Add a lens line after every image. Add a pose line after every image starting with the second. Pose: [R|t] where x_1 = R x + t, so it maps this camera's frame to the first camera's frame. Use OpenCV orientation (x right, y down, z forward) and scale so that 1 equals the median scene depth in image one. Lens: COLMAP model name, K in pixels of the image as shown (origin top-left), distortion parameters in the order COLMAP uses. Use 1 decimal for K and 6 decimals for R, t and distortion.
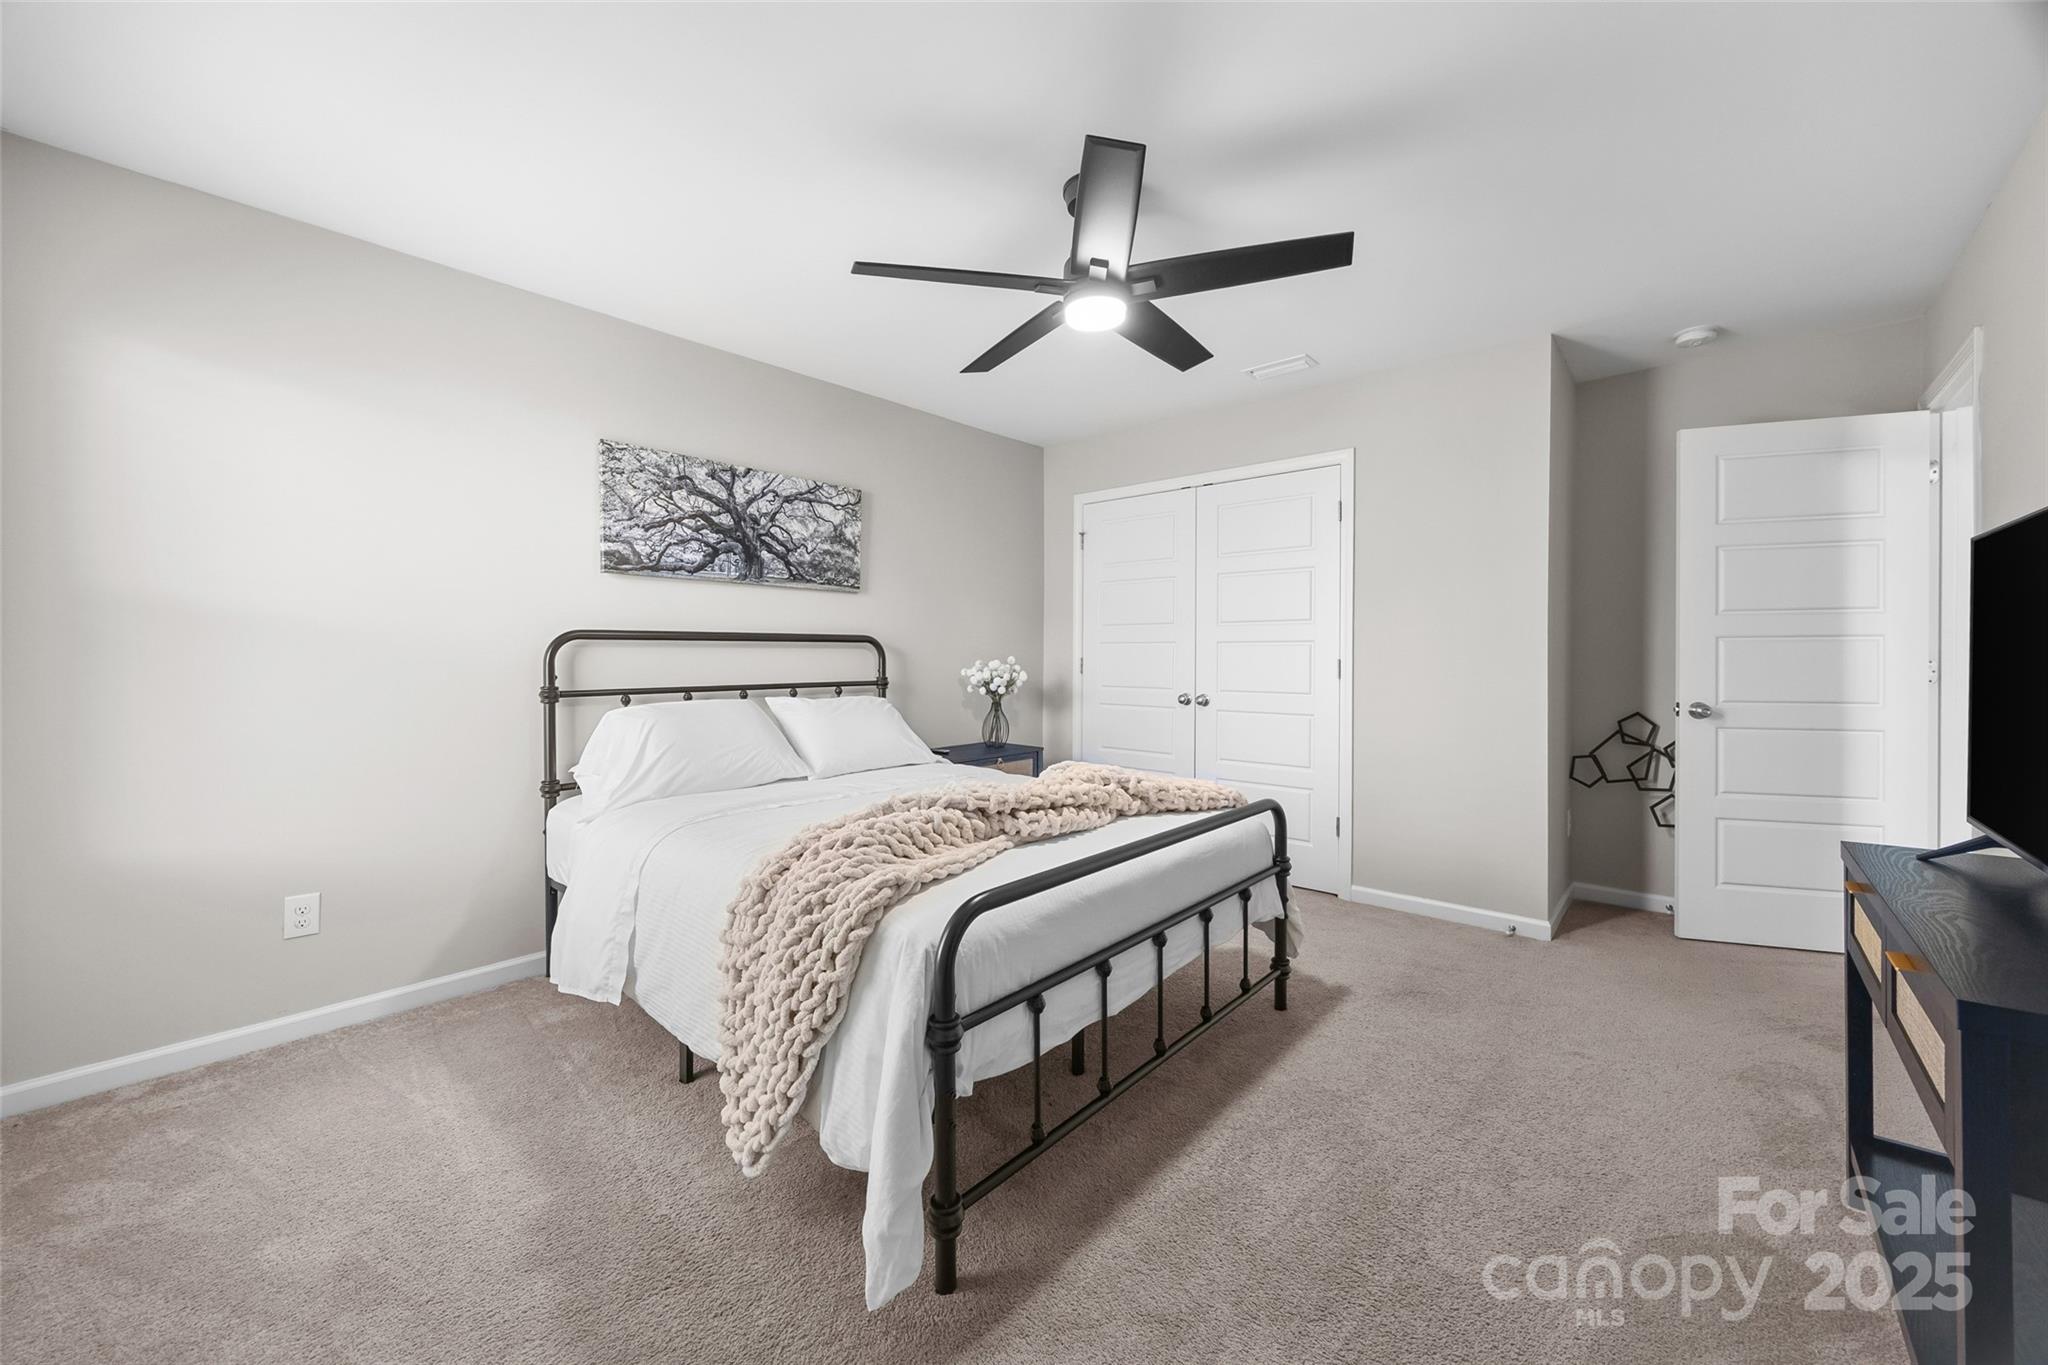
lens RADIAL K [[787.3, 0, 1017.2], [0, 787.3, 654.5], [0, 0, 1]] dist [-0.002340, 0.001226]
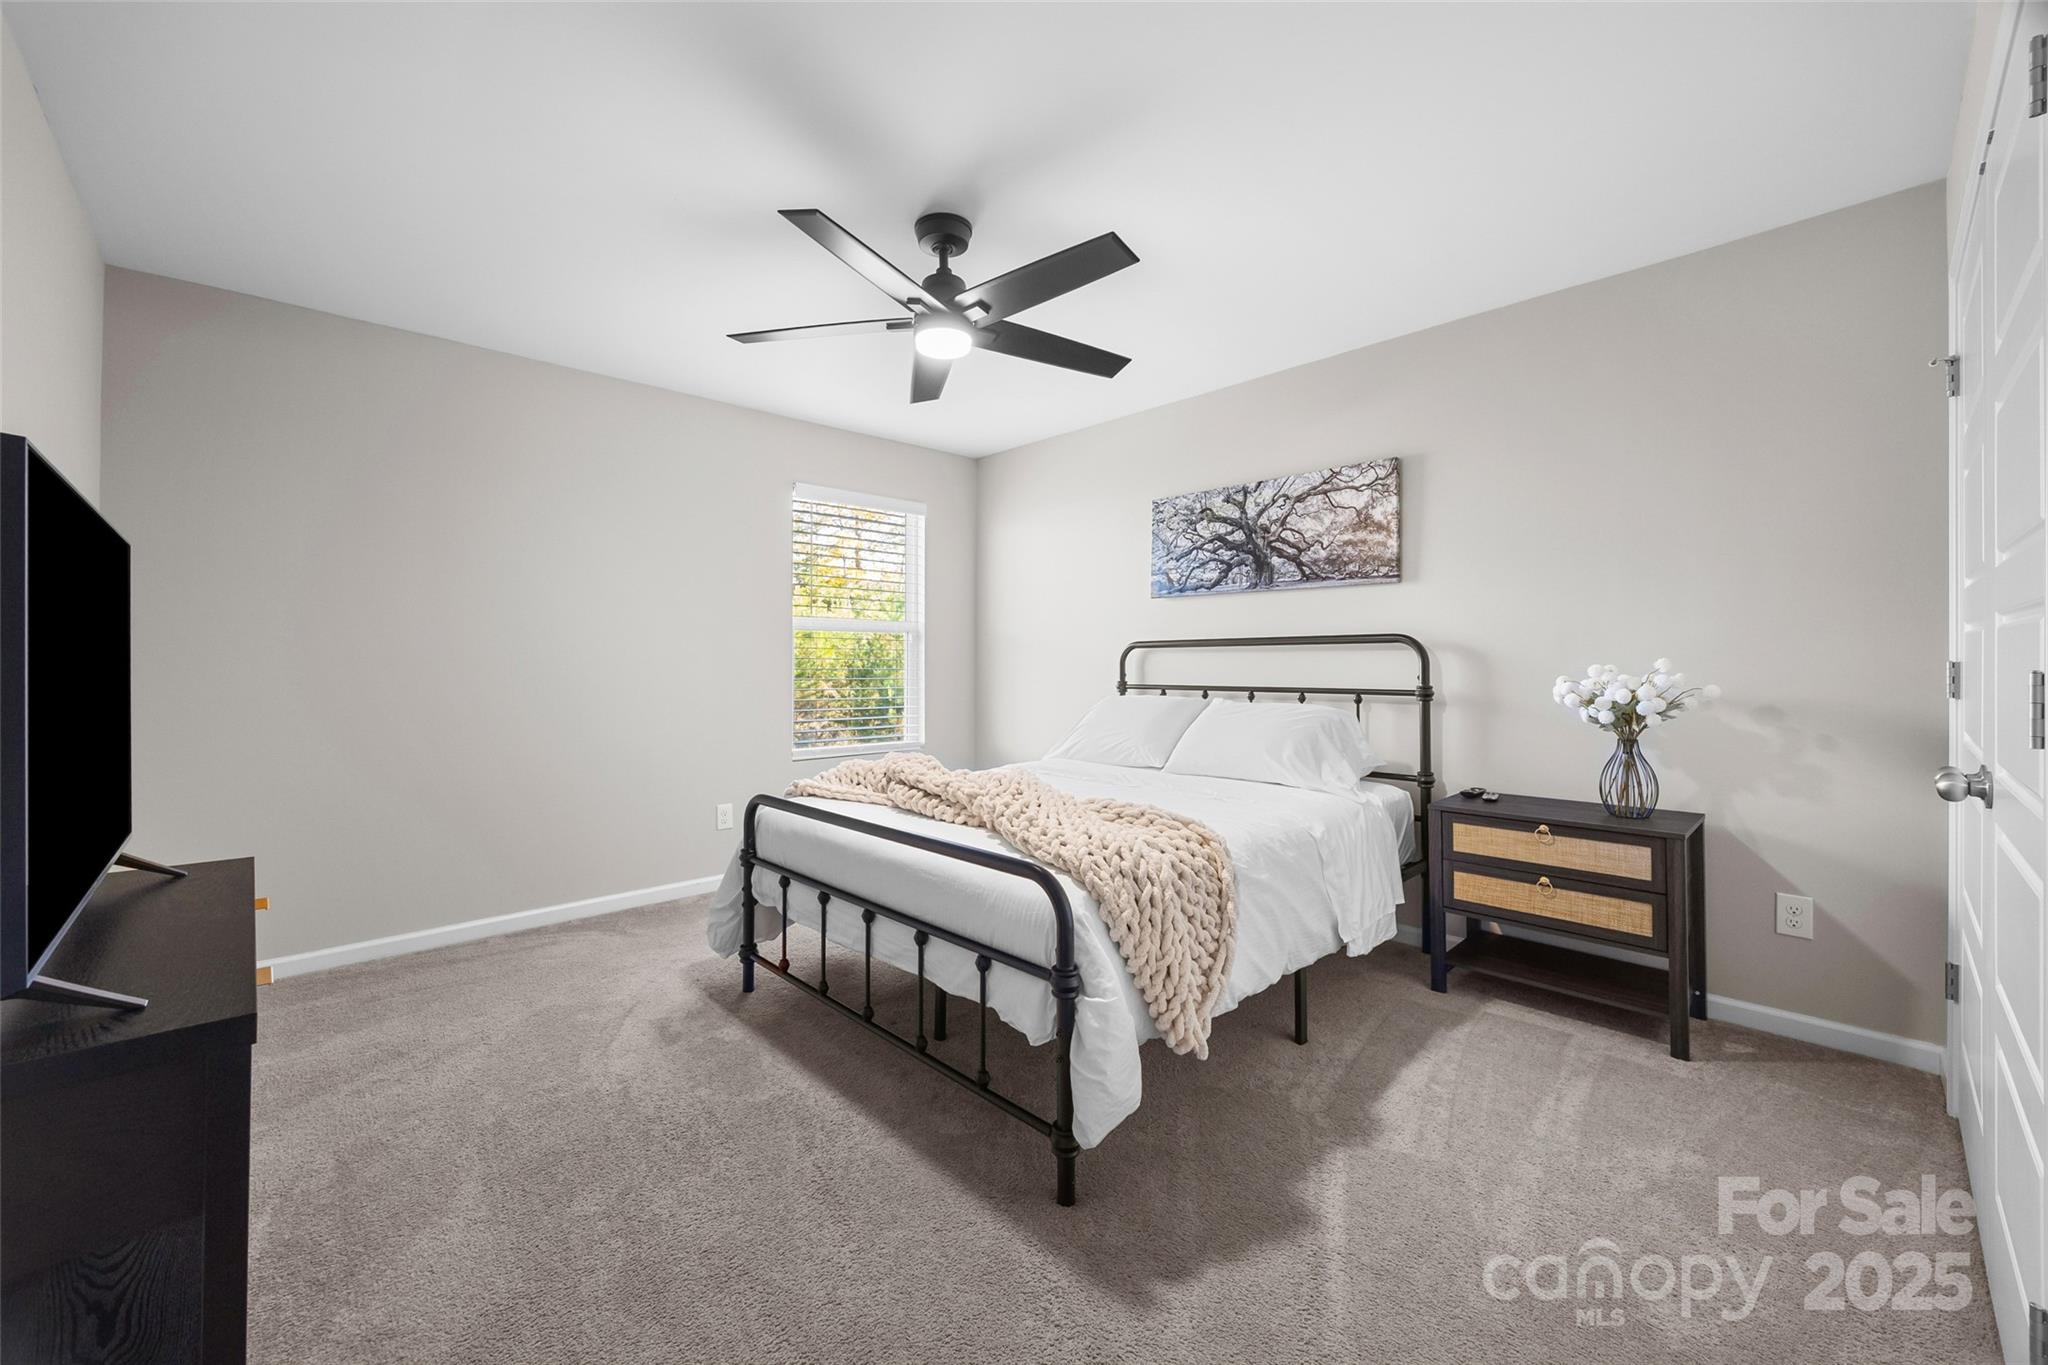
lens RADIAL K [[787.3, 0, 1025.3], [0, 787.3, 667.6], [0, 0, 1]] dist [-0.002340, 0.001226]
pose [[-0.079368, 0.008370, -0.996810, 0.741212], [0.003453, 0.999961, 0.008122, 0.003130], [0.996839, -0.002797, -0.079394, 0.773018]]
